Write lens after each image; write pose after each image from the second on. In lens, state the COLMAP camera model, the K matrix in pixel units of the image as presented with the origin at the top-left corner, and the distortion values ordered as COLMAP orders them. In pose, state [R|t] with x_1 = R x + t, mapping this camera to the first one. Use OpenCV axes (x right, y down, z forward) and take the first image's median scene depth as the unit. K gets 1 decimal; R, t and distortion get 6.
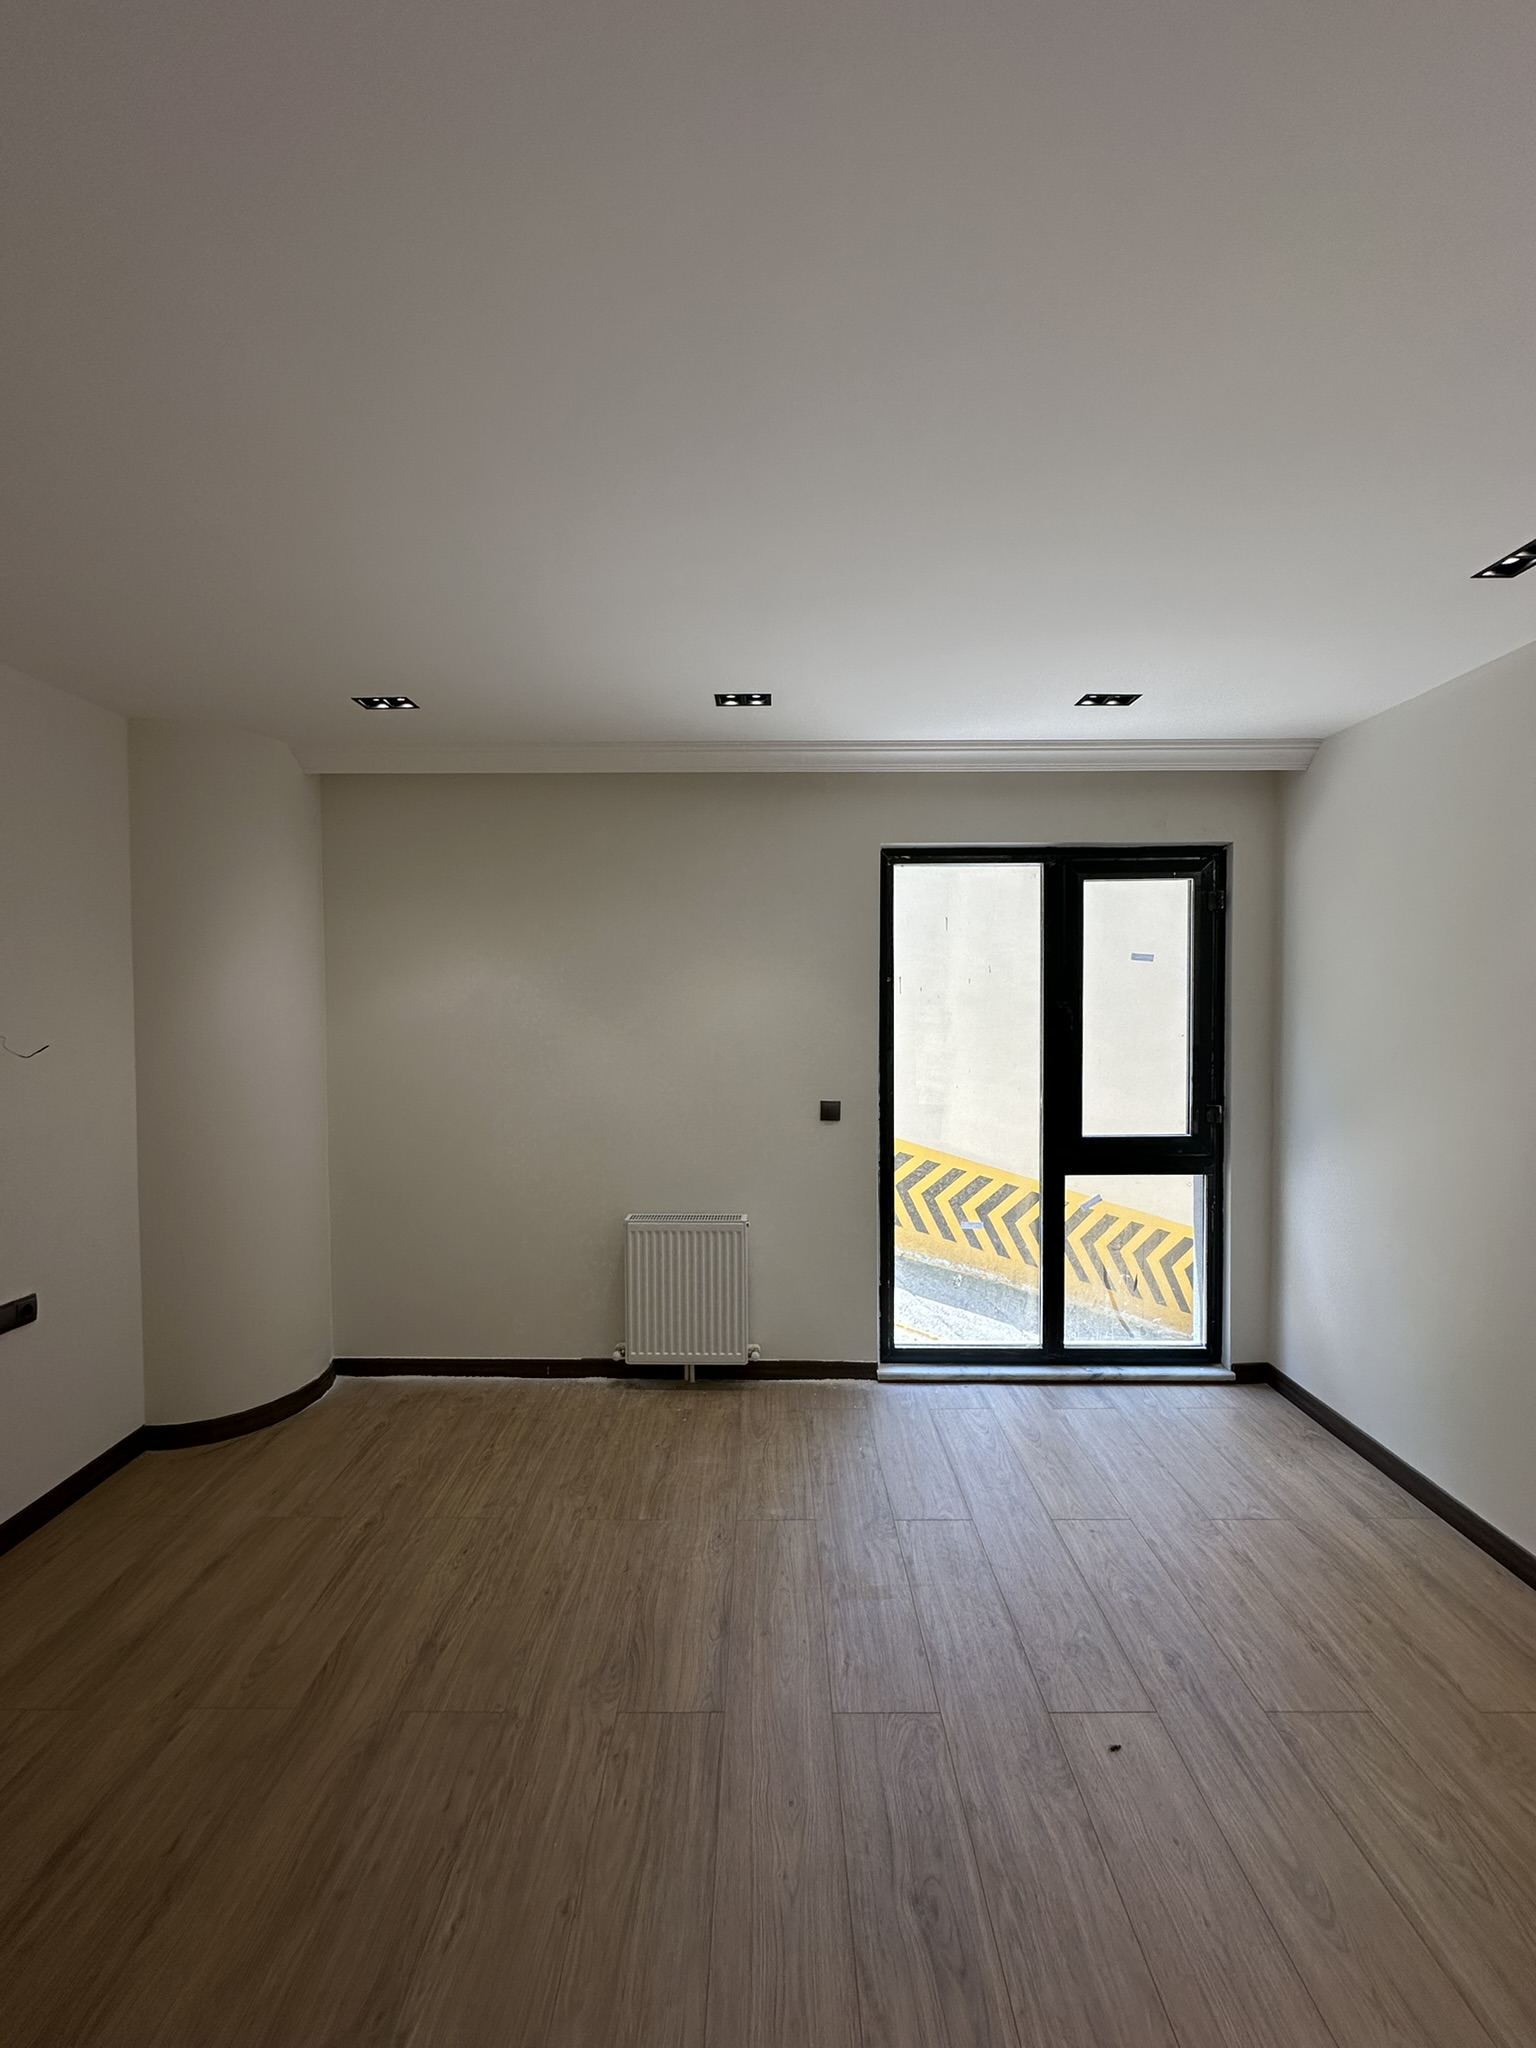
lens RADIAL K [[815.6, 0, 763.5], [0, 815.6, 1025.4], [0, 0, 1]] dist [-0.004866, 0.001251]
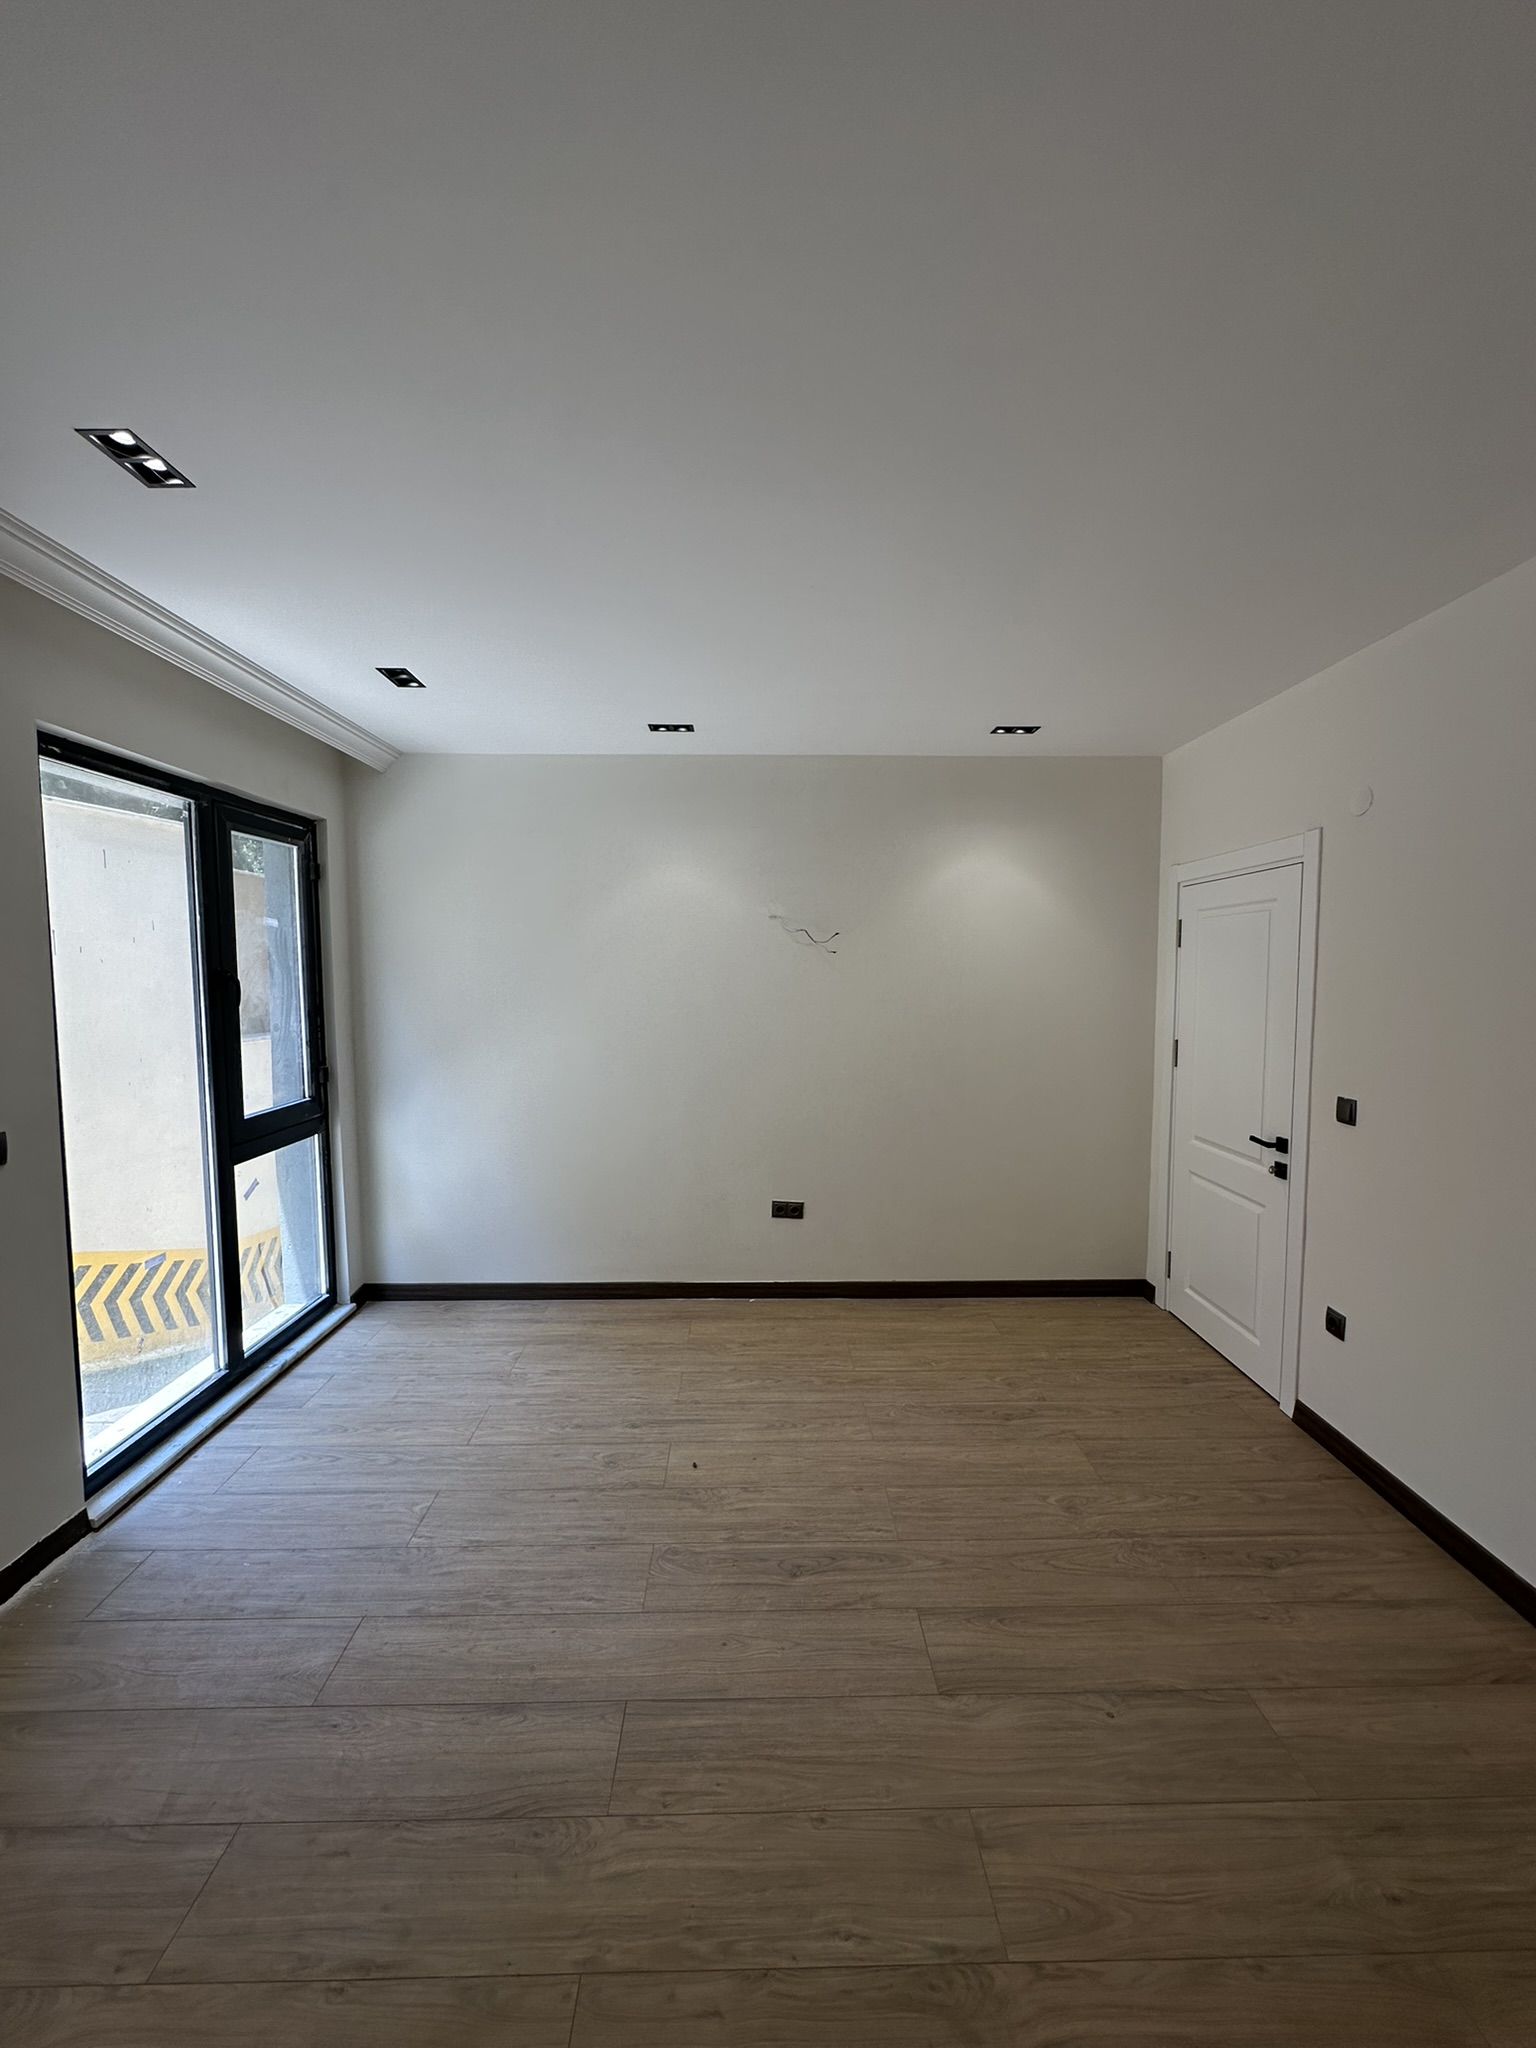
lens RADIAL K [[815.6, 0, 768.4], [0, 815.6, 1028.0], [0, 0, 1]] dist [-0.004866, 0.001251]
pose [[-0.027073, -0.068655, 0.997273, -0.567651], [0.028887, 0.997168, 0.069432, -0.009306], [-0.999216, 0.030688, -0.025014, 0.490241]]
